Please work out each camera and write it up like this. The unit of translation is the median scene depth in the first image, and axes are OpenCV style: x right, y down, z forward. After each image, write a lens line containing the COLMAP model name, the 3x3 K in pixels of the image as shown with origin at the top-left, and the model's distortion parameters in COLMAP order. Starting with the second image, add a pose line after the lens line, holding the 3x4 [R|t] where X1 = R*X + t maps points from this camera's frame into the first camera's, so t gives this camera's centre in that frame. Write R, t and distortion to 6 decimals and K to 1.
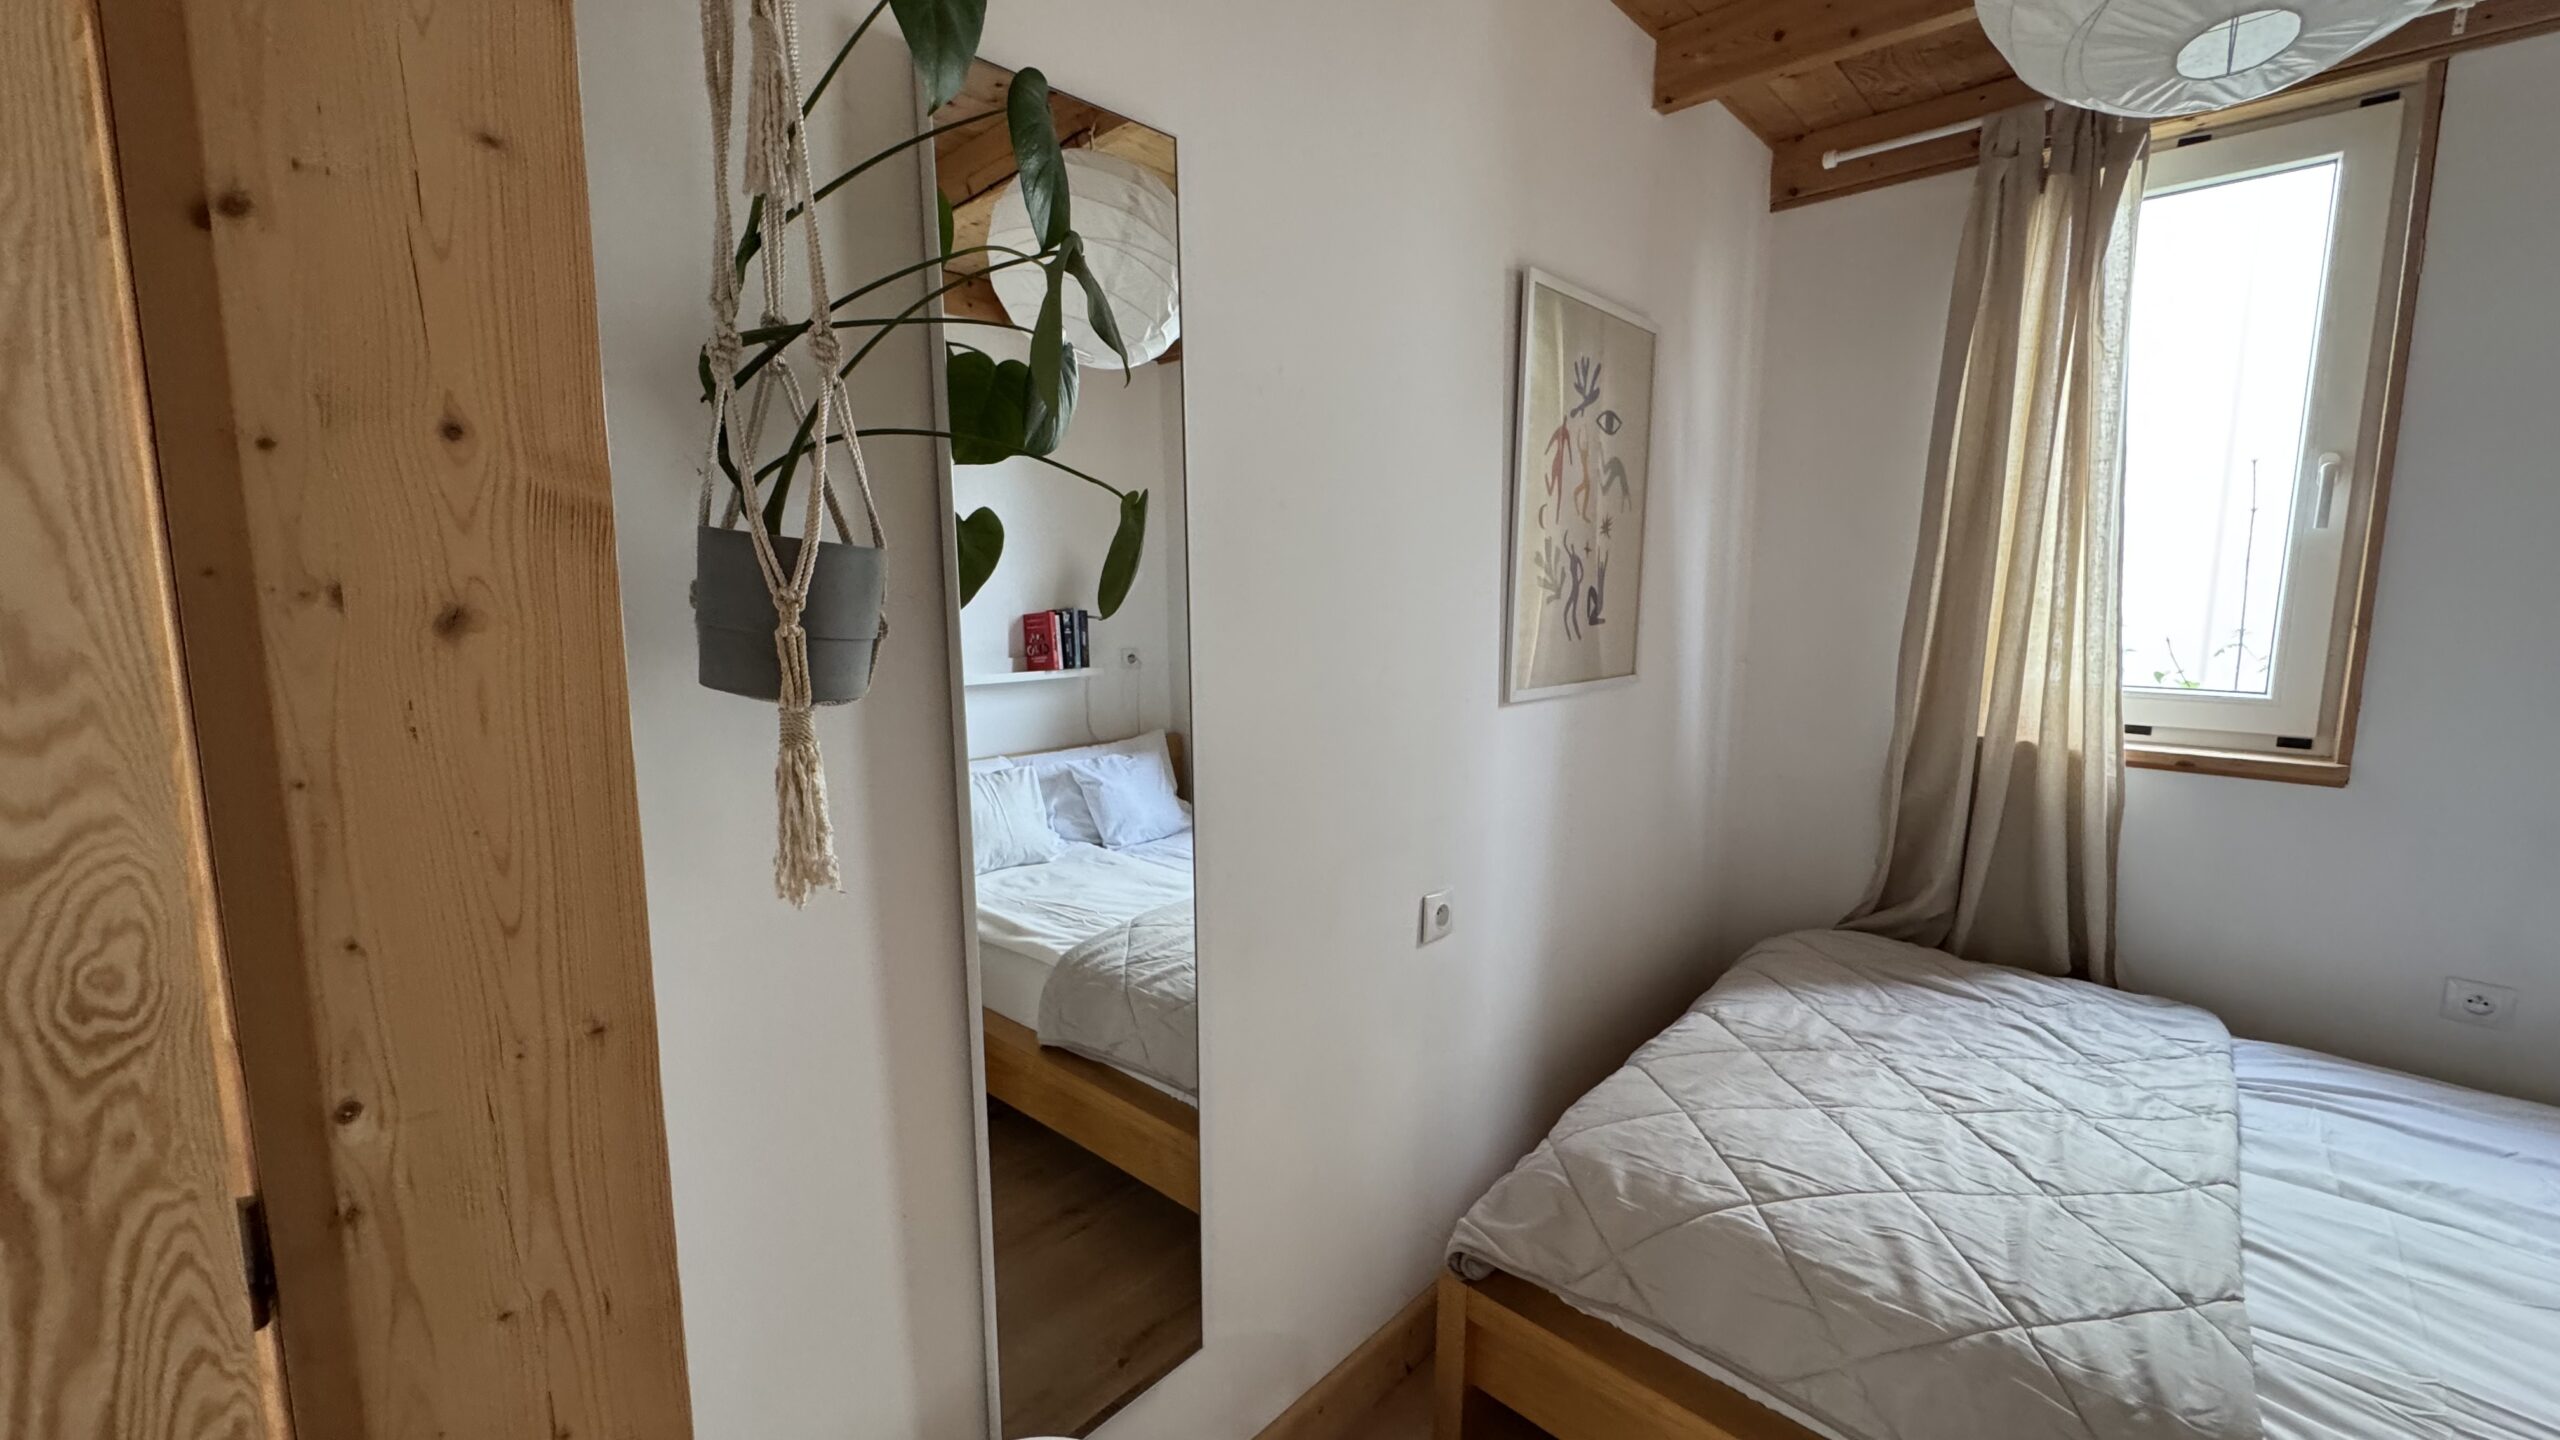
lens RADIAL K [[1016.0, 0, 1284.5], [0, 1016.0, 717.9], [0, 0, 1]] dist [-0.003488, -0.000577]
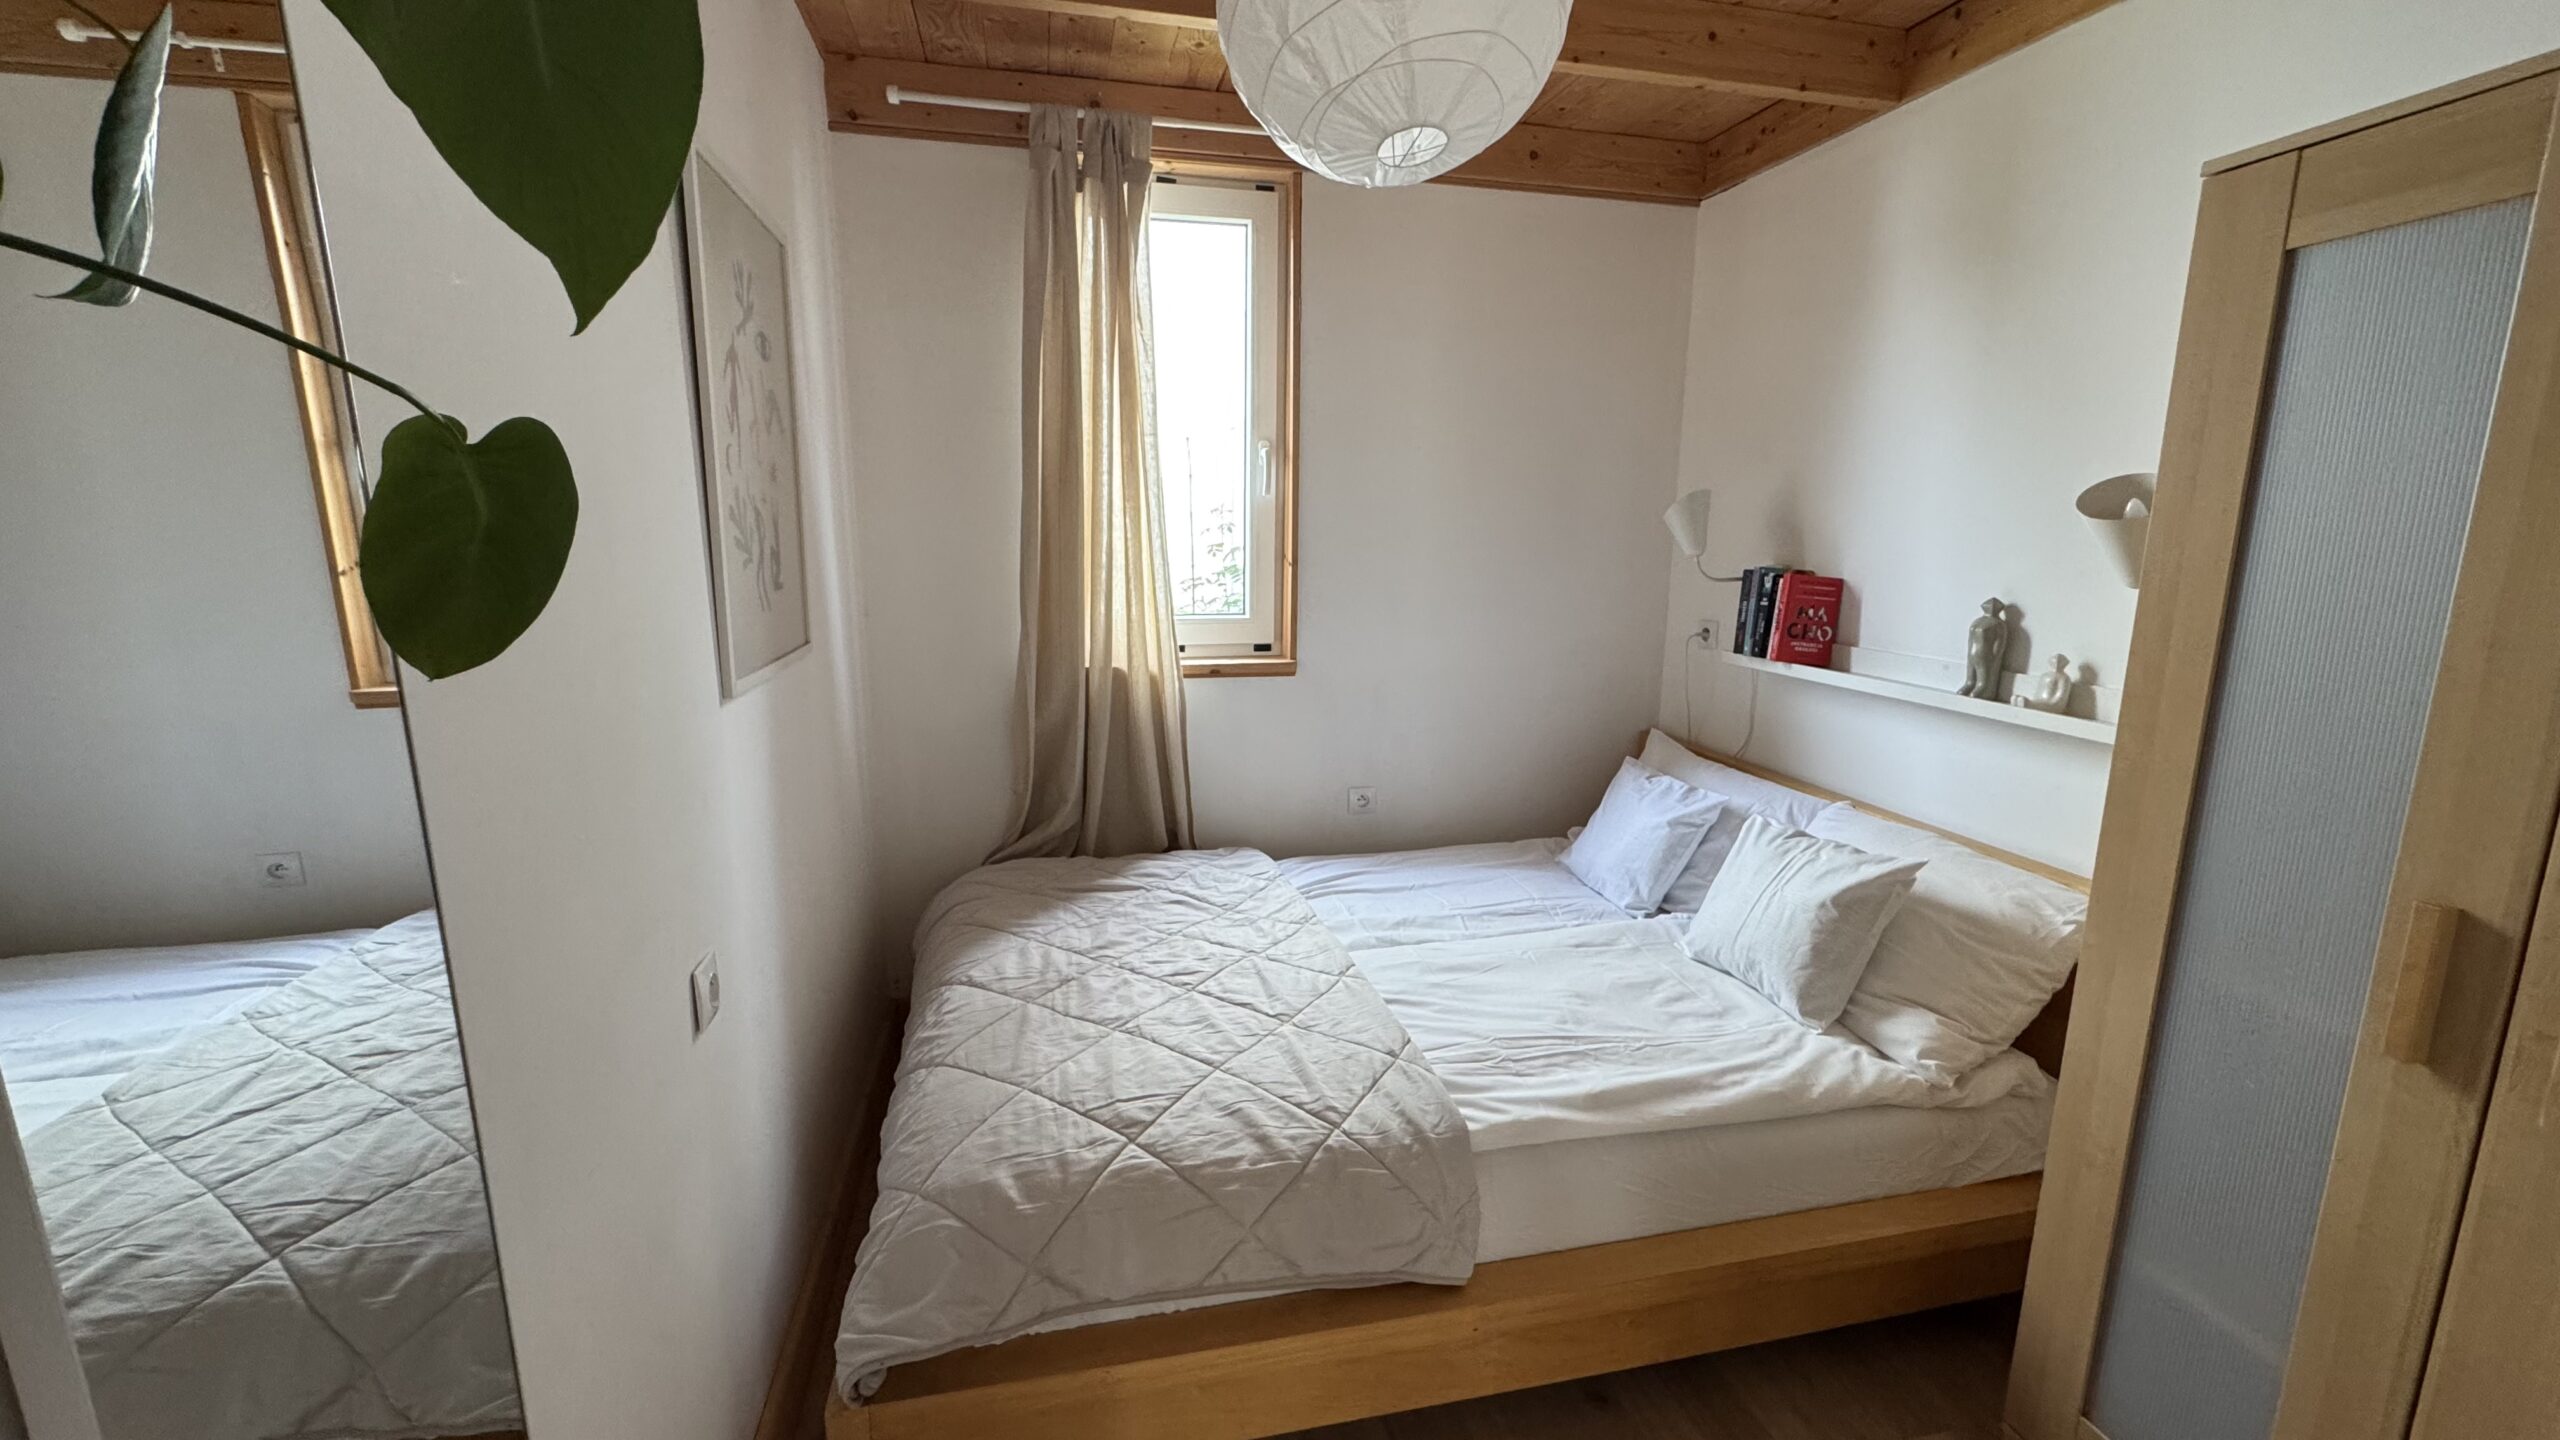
lens RADIAL K [[1016.0, 0, 1284.5], [0, 1016.0, 717.9], [0, 0, 1]] dist [-0.003488, -0.000577]
pose [[0.557925, -0.153939, 0.815489, -0.182943], [0.102276, 0.987909, 0.116513, -0.047250], [-0.823565, 0.018399, 0.566923, 0.202607]]
